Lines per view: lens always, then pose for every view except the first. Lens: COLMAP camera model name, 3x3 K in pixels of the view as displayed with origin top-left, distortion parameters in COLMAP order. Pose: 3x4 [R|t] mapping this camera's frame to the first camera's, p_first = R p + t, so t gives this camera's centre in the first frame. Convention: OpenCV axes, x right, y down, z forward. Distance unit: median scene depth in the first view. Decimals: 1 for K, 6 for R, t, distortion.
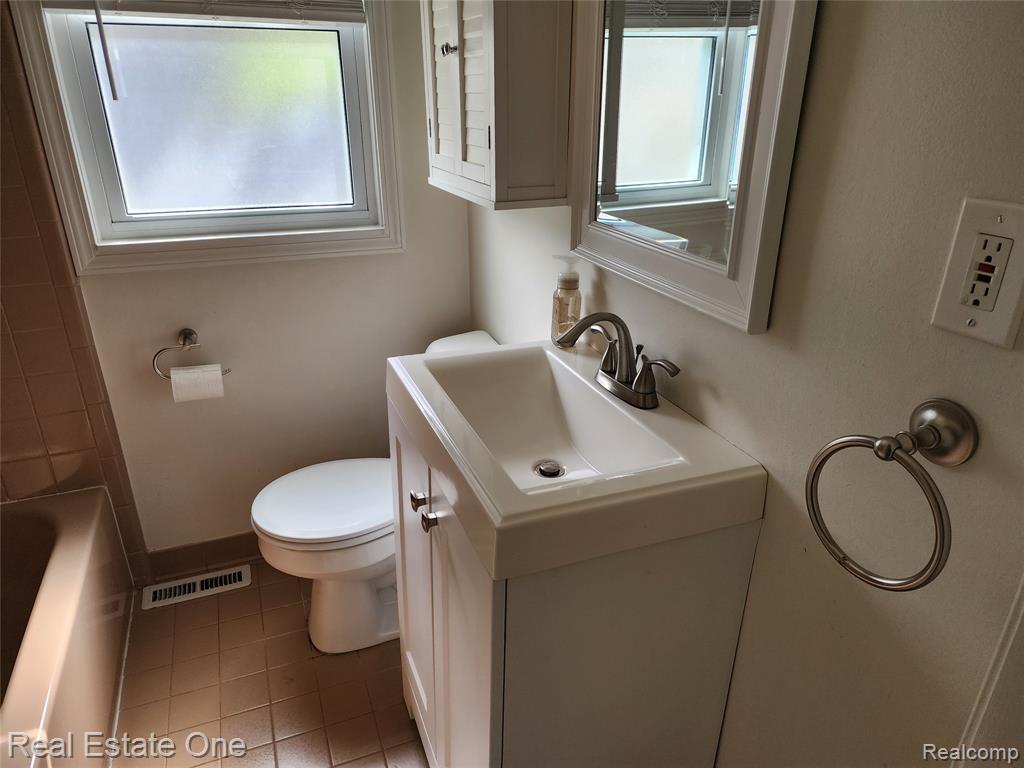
lens RADIAL K [[689.0, 0, 510.5], [0, 689.0, 404.8], [0, 0, 1]] dist [0.090370, -0.083904]
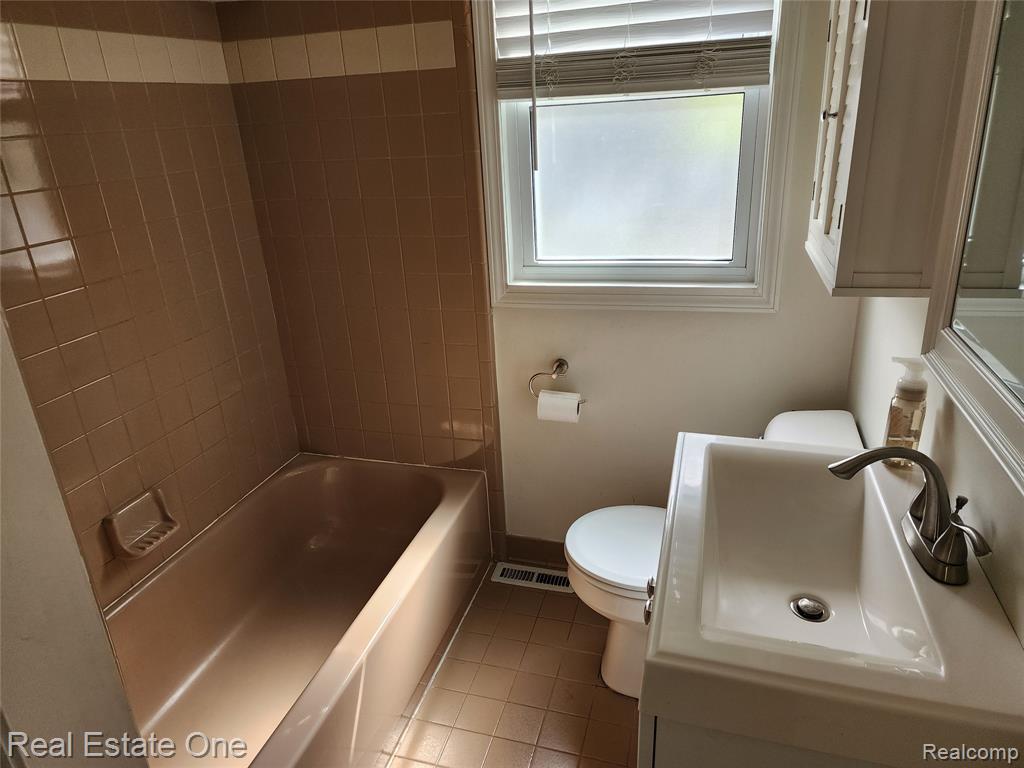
lens RADIAL K [[686.9, 0, 505.3], [0, 686.9, 390.8], [0, 0, 1]] dist [0.086433, -0.084505]
pose [[0.774923, 0.191679, -0.602291, 0.161346], [-0.211126, 0.976673, 0.039186, -0.084477], [0.595752, 0.096793, 0.797315, 0.049814]]
